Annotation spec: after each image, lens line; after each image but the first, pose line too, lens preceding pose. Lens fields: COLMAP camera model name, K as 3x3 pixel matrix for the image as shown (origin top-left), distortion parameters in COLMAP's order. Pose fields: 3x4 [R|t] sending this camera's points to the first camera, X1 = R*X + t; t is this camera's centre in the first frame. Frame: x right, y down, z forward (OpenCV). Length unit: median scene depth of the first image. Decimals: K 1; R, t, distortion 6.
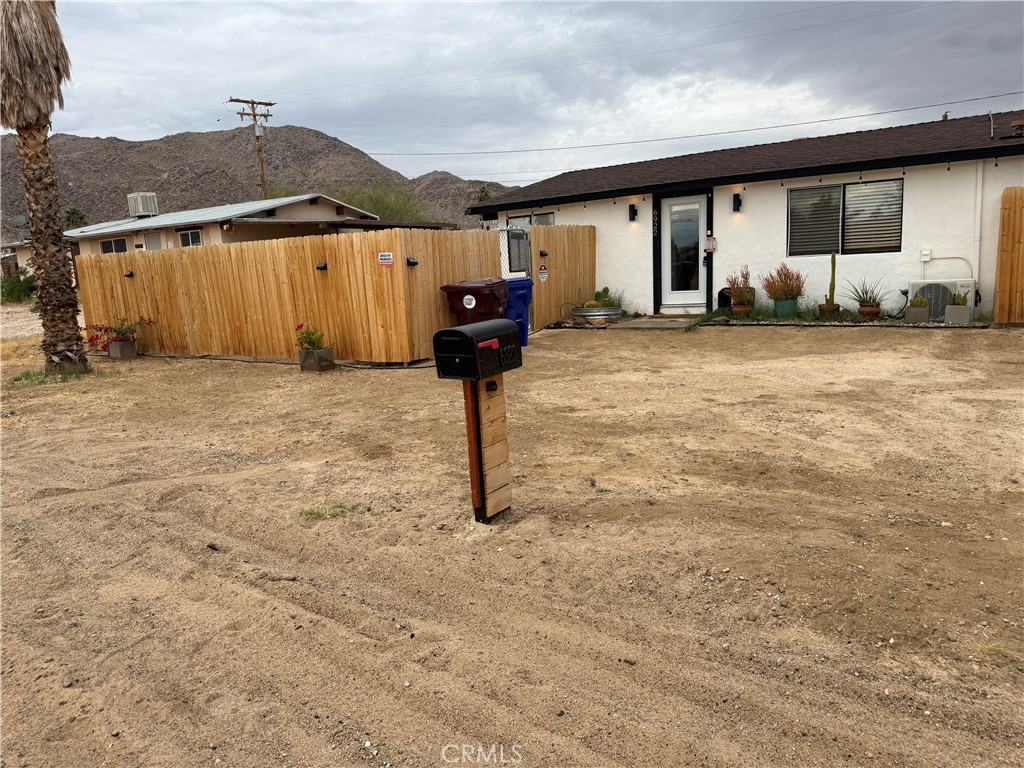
lens RADIAL K [[722.3, 0, 510.5], [0, 722.3, 402.8], [0, 0, 1]] dist [0.089413, -0.123611]
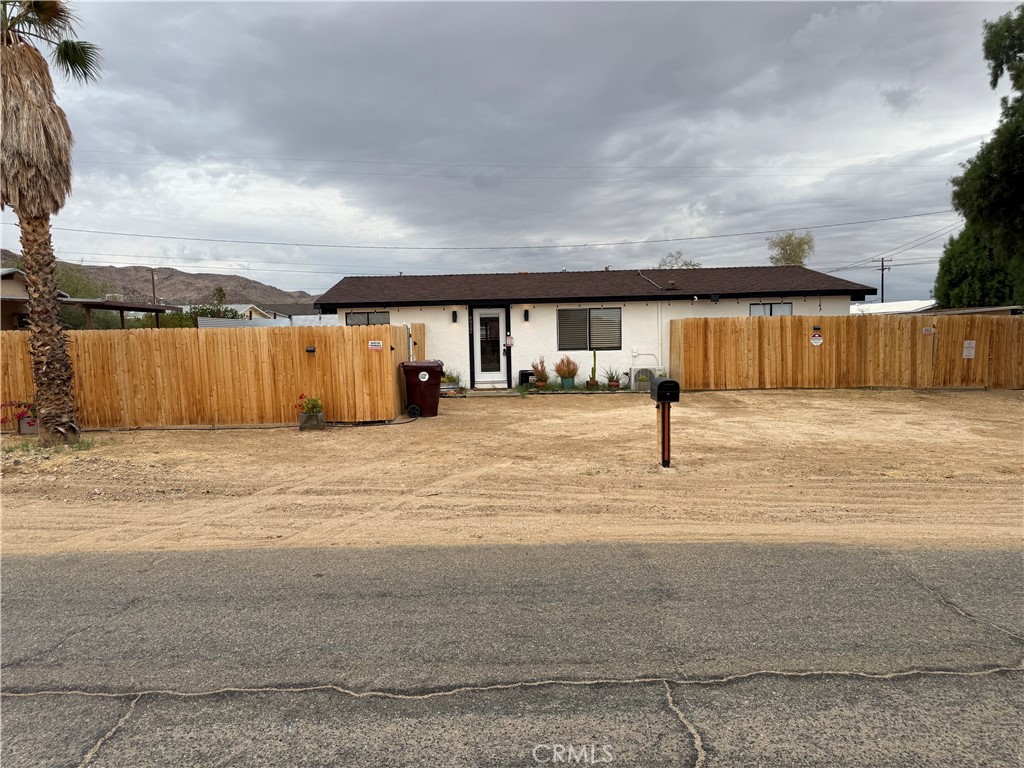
lens RADIAL K [[722.3, 0, 510.5], [0, 722.3, 402.8], [0, 0, 1]] dist [0.089413, -0.123611]
pose [[0.829236, -0.016373, 0.558658, -0.602160], [0.082854, 0.992128, -0.093906, 0.049332], [-0.552723, 0.124157, 0.824065, -0.214847]]
